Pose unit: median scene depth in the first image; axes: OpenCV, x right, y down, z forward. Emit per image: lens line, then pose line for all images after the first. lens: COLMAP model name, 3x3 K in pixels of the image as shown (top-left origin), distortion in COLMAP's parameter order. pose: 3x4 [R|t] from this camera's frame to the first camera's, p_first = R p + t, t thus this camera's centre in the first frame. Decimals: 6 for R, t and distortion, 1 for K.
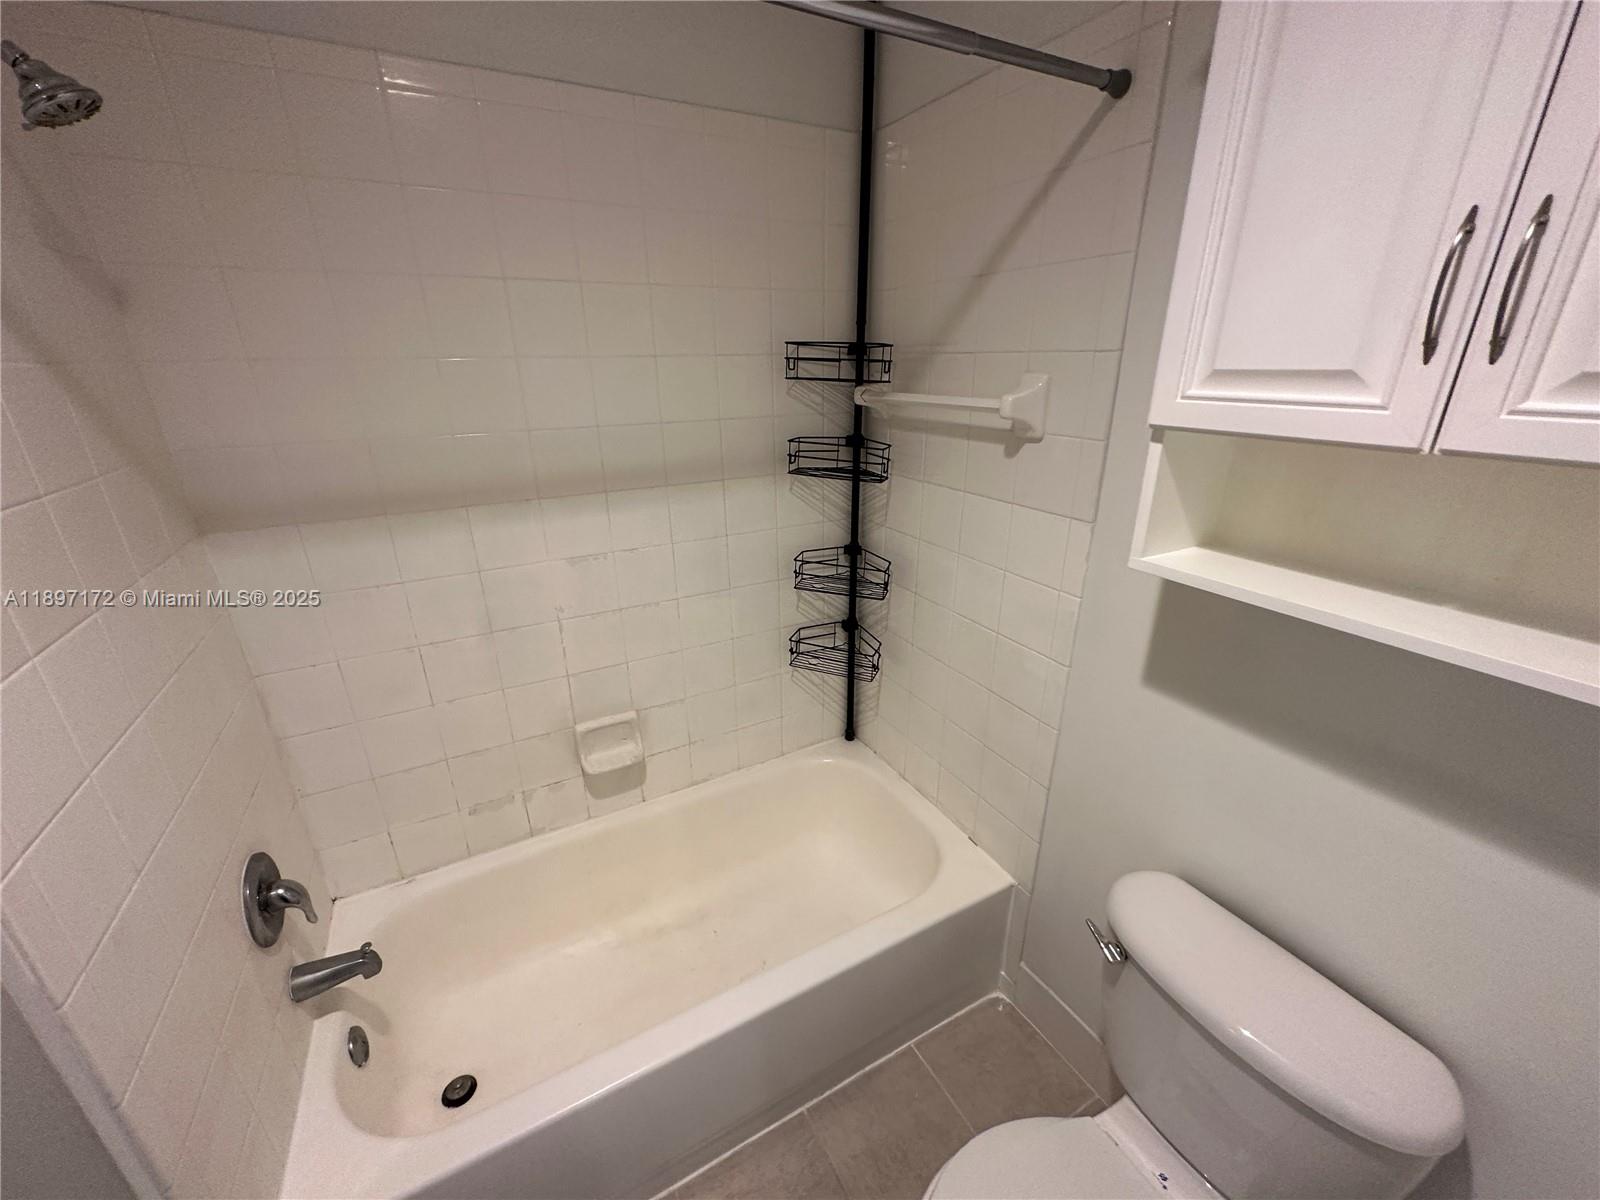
lens RADIAL K [[635.3, 0, 800.0], [0, 635.3, 600.0], [0, 0, 1]] dist [0.013324, -0.000006]
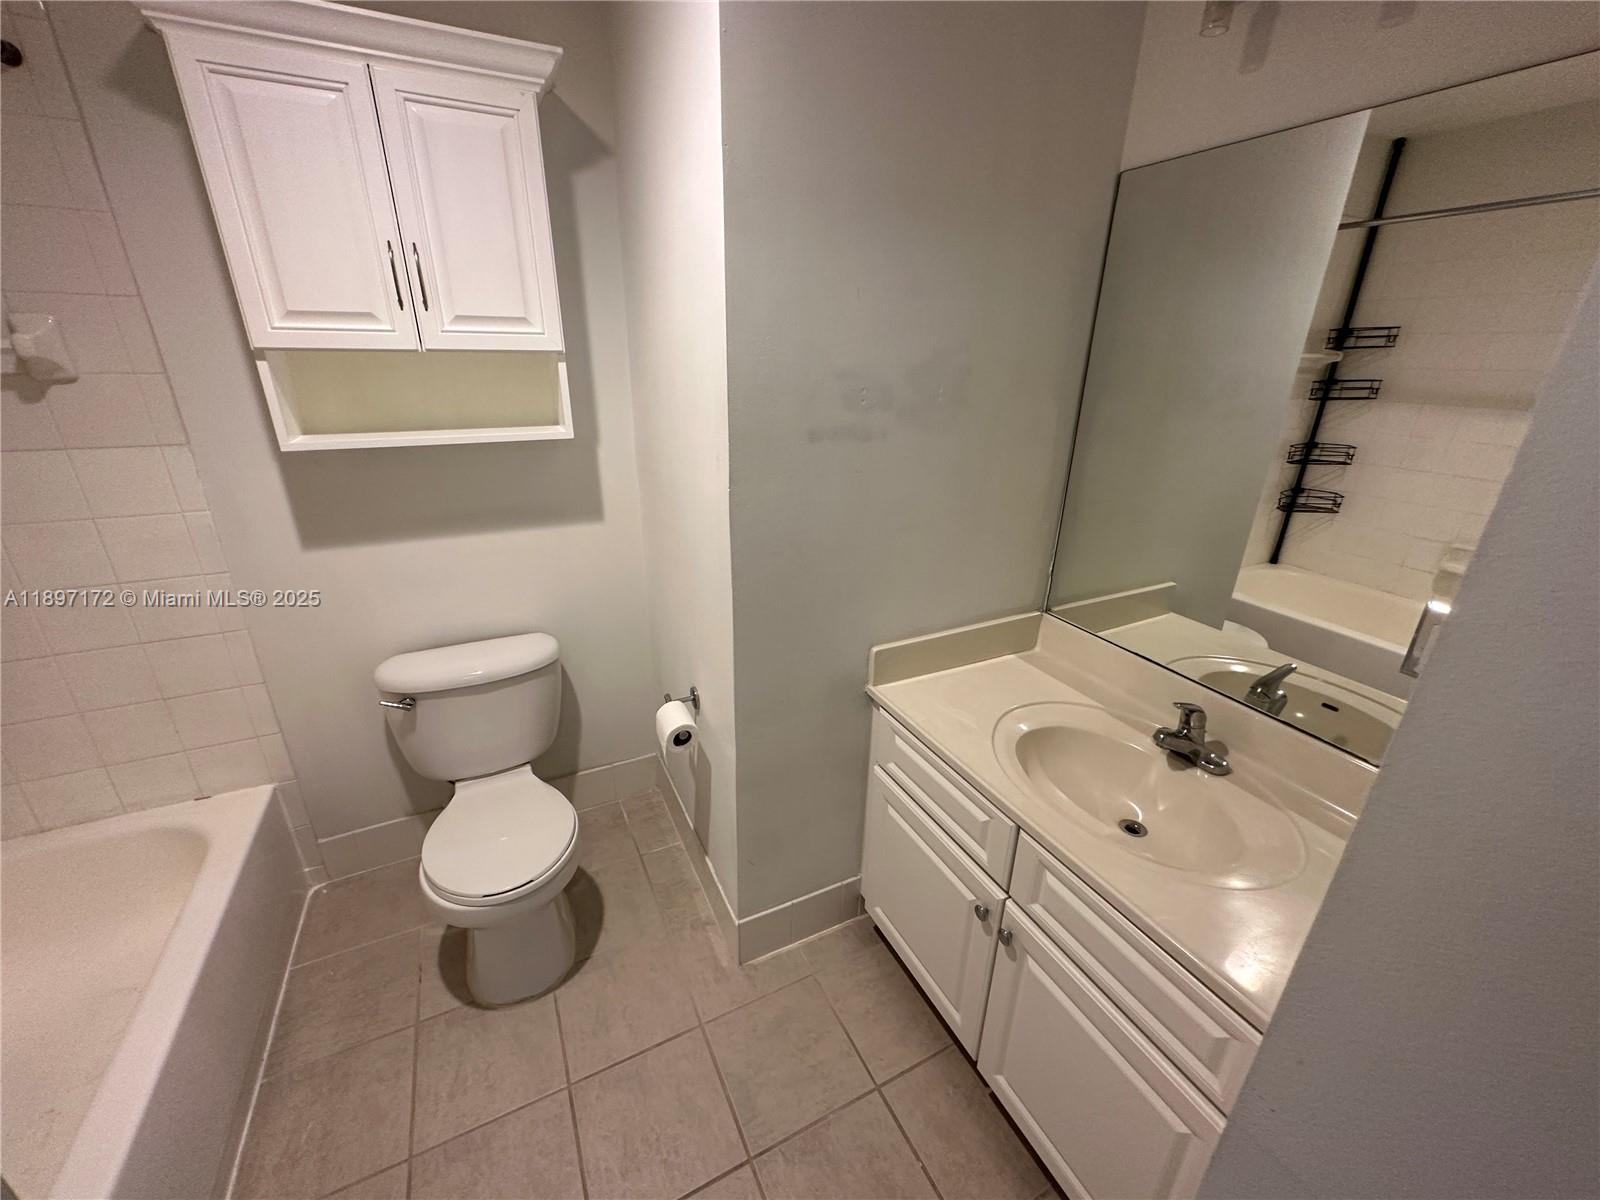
lens RADIAL K [[637.8, 0, 800.0], [0, 637.8, 600.0], [0, 0, 1]] dist [-0.001610, 0.000551]
pose [[0.027408, -0.356588, 0.933860, -0.699620], [0.343864, 0.880561, 0.326144, 0.135641], [-0.938619, 0.312182, 0.146753, -0.156608]]
